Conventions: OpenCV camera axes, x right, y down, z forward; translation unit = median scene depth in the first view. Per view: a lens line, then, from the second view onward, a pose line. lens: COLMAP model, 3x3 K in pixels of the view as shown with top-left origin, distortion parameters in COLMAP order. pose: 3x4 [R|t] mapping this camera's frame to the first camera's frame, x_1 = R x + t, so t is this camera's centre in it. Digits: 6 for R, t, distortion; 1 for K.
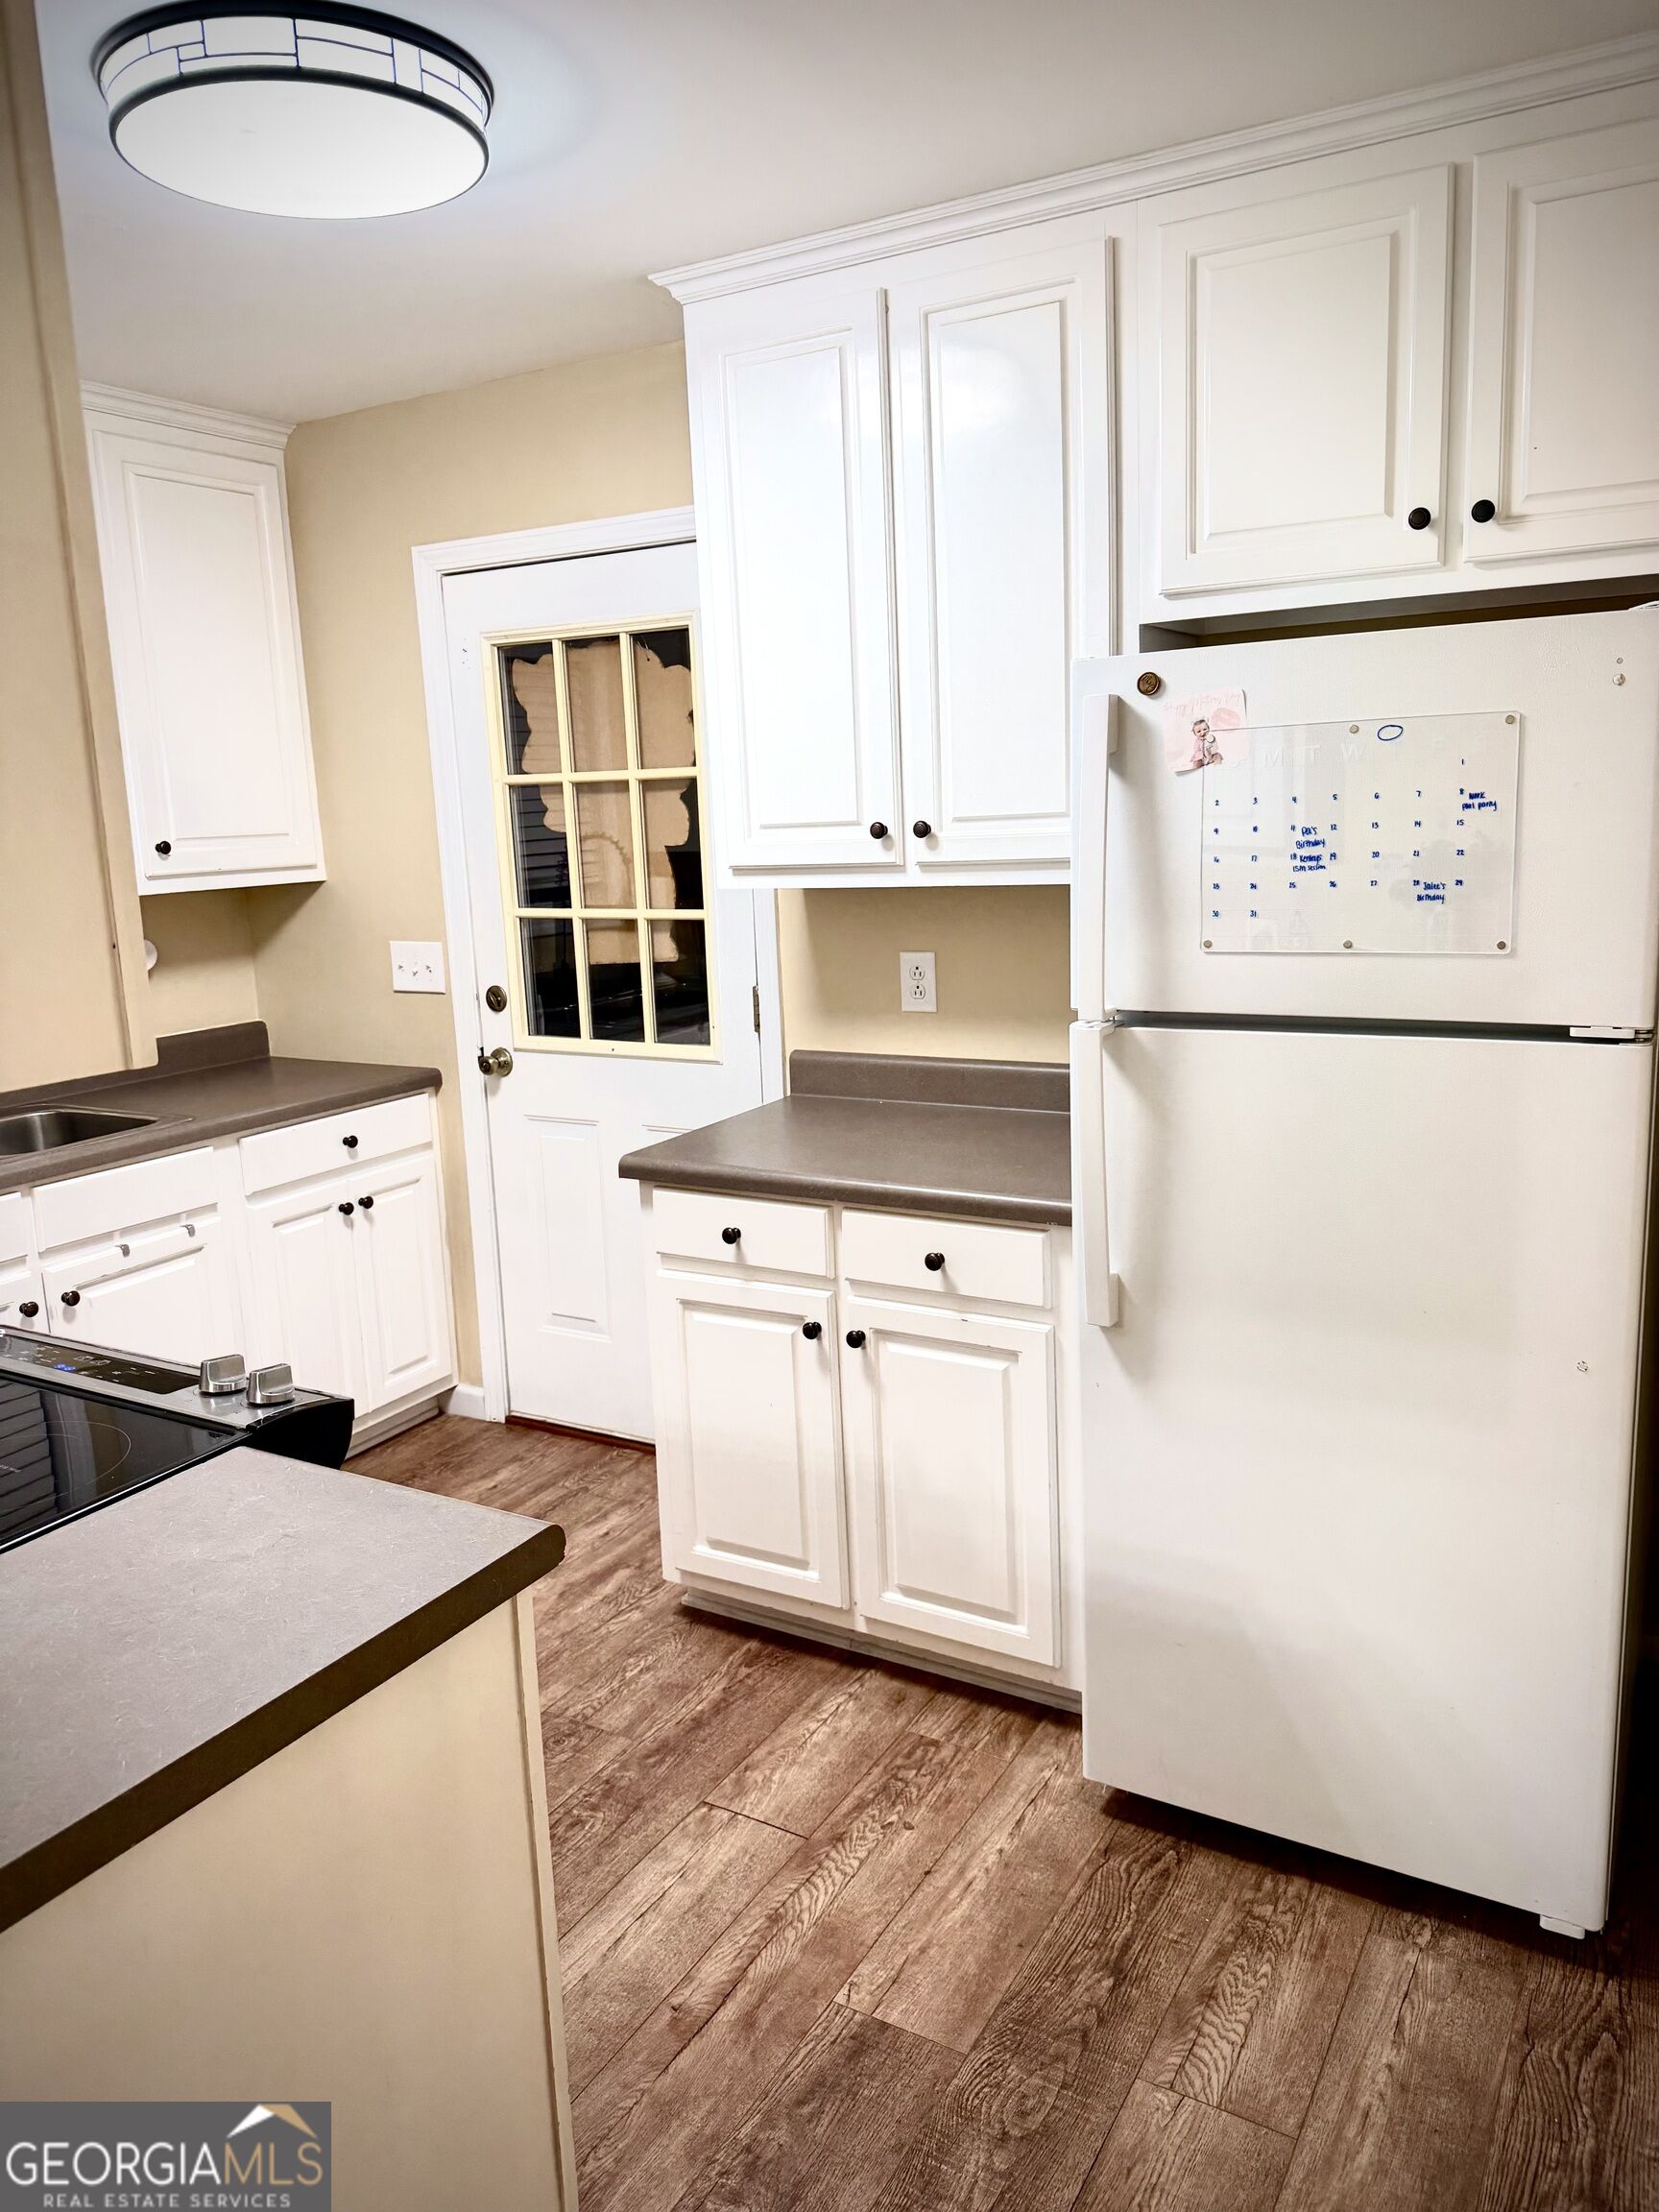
lens RADIAL K [[1629.4, 0, 829.5], [0, 1629.4, 1106.0], [0, 0, 1]] dist [0.113777, -0.004452]
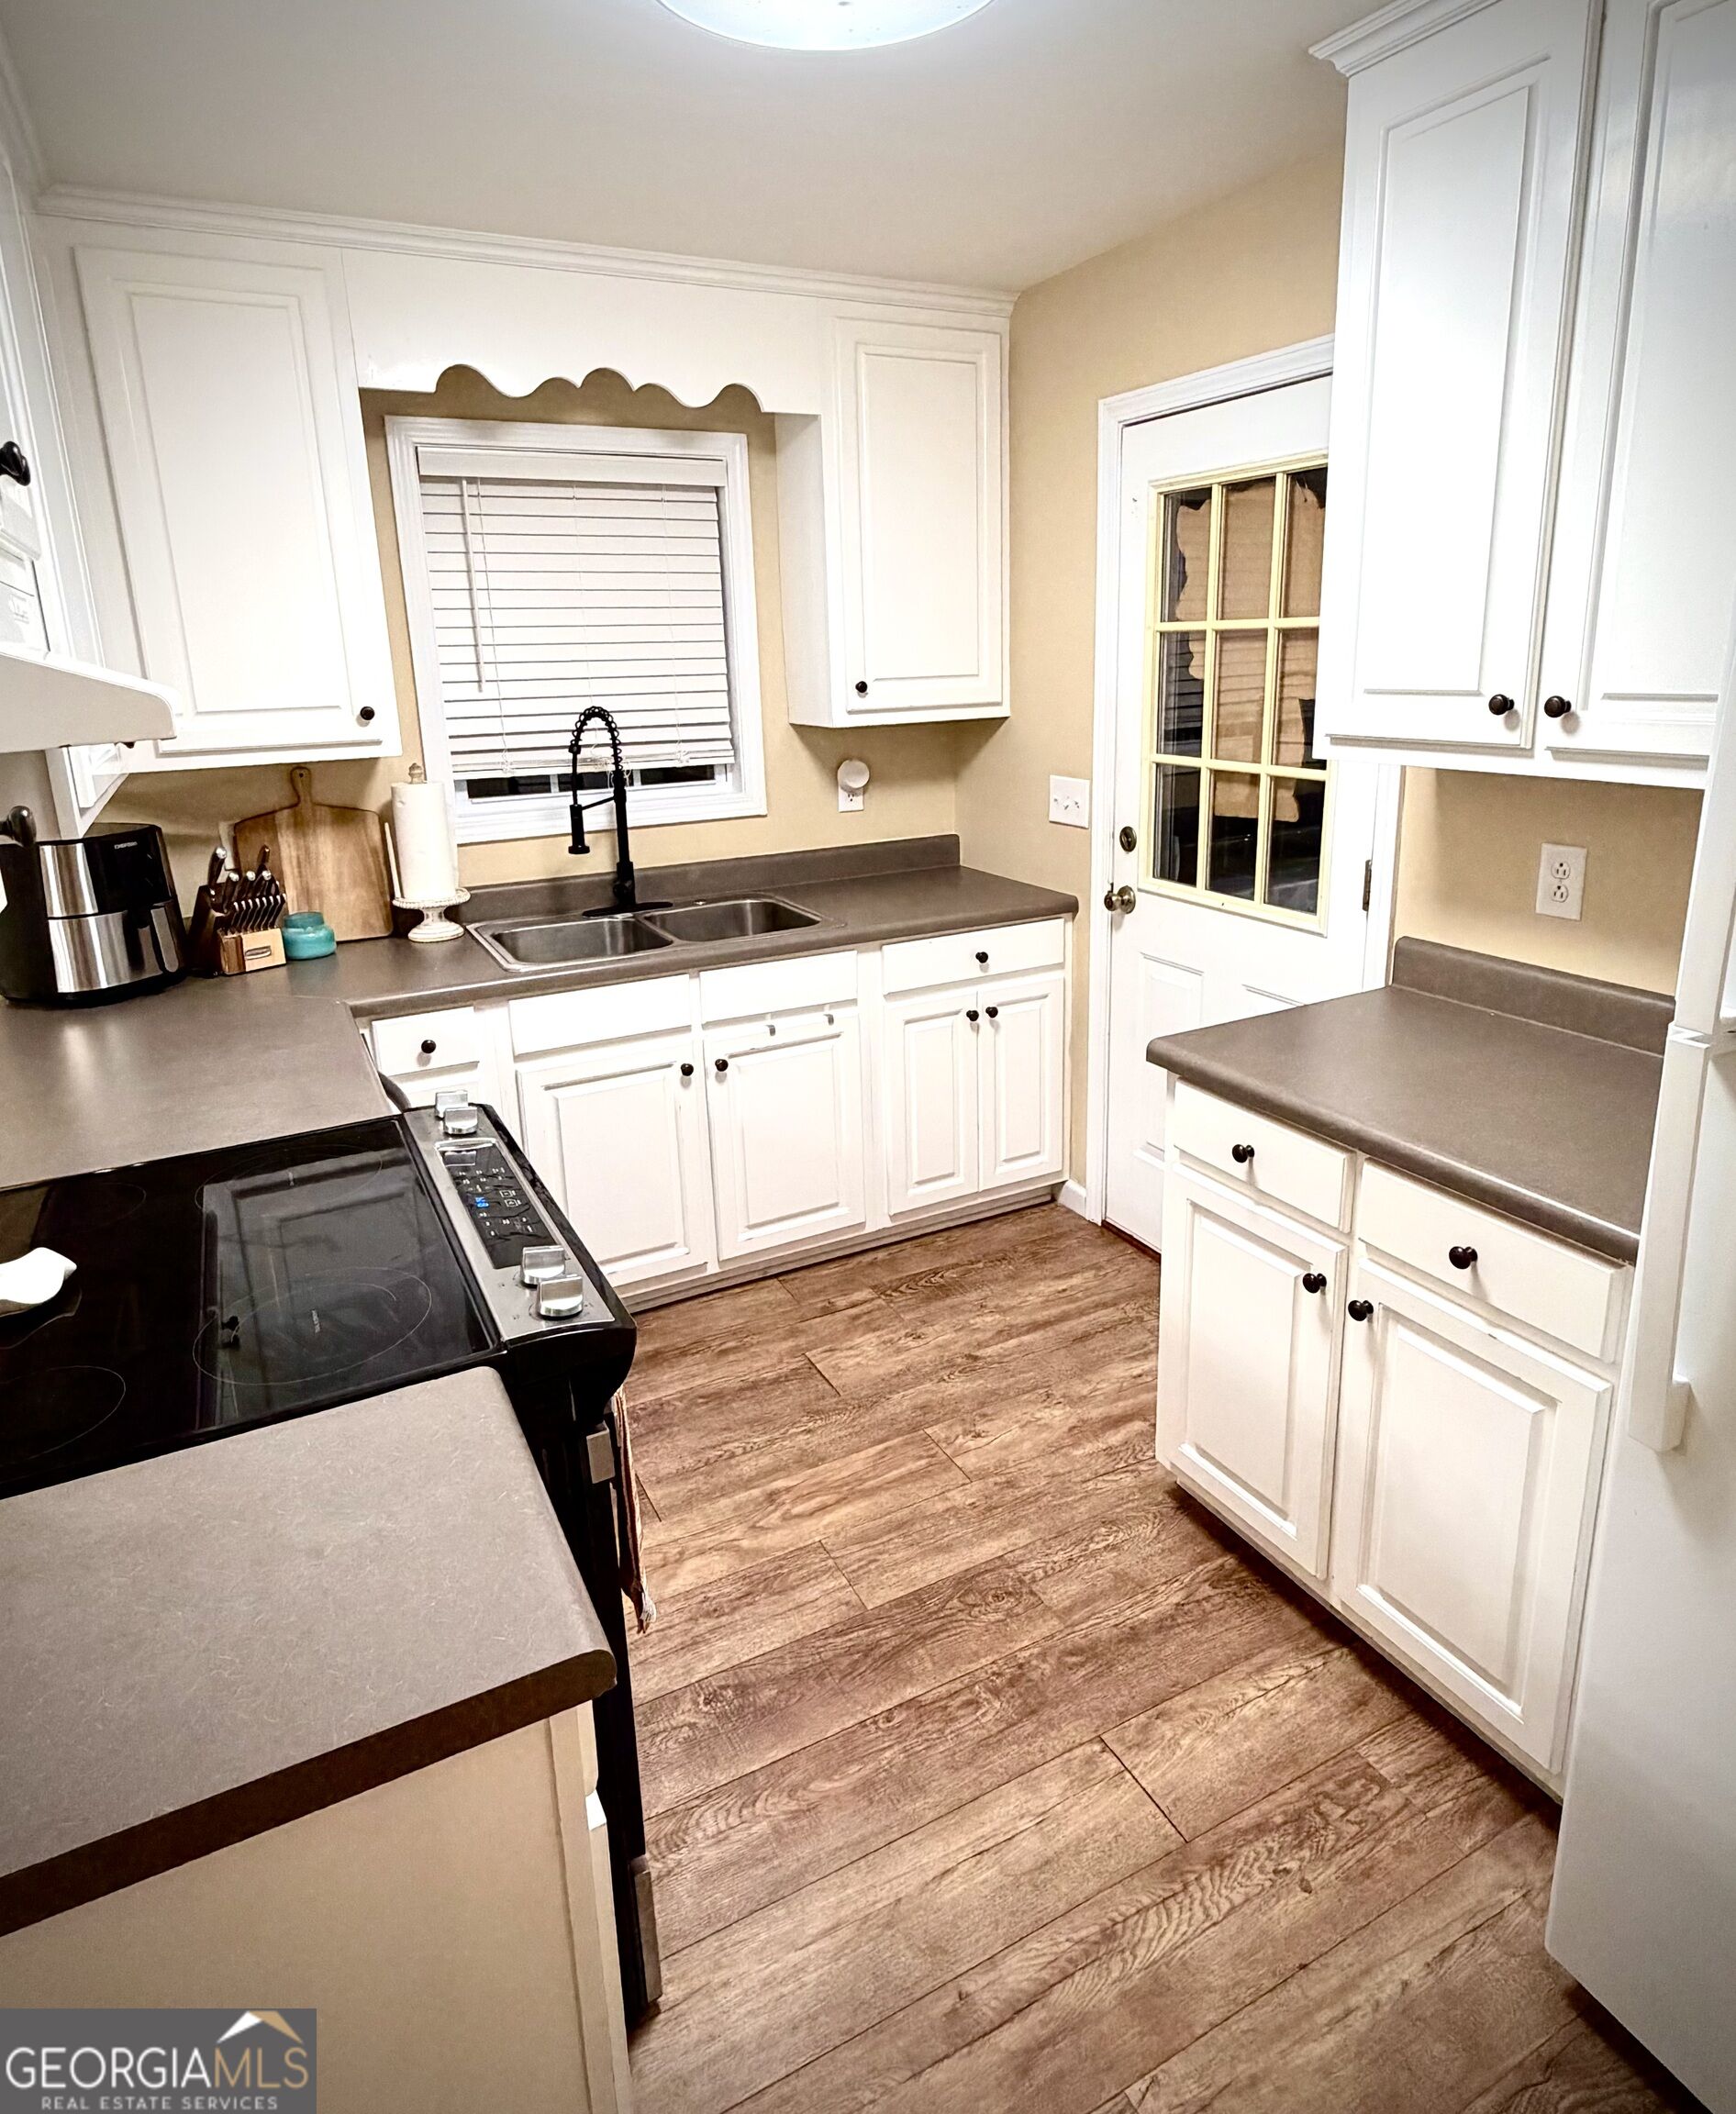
lens RADIAL K [[1264.3, 0, 875.4], [0, 1264.3, 980.0], [0, 0, 1]] dist [0.000726, 0.012607]
pose [[0.849006, 0.156084, -0.504803, 0.097597], [-0.107033, 0.986370, 0.124971, -0.075078], [0.517429, -0.052070, 0.854140, 0.285634]]
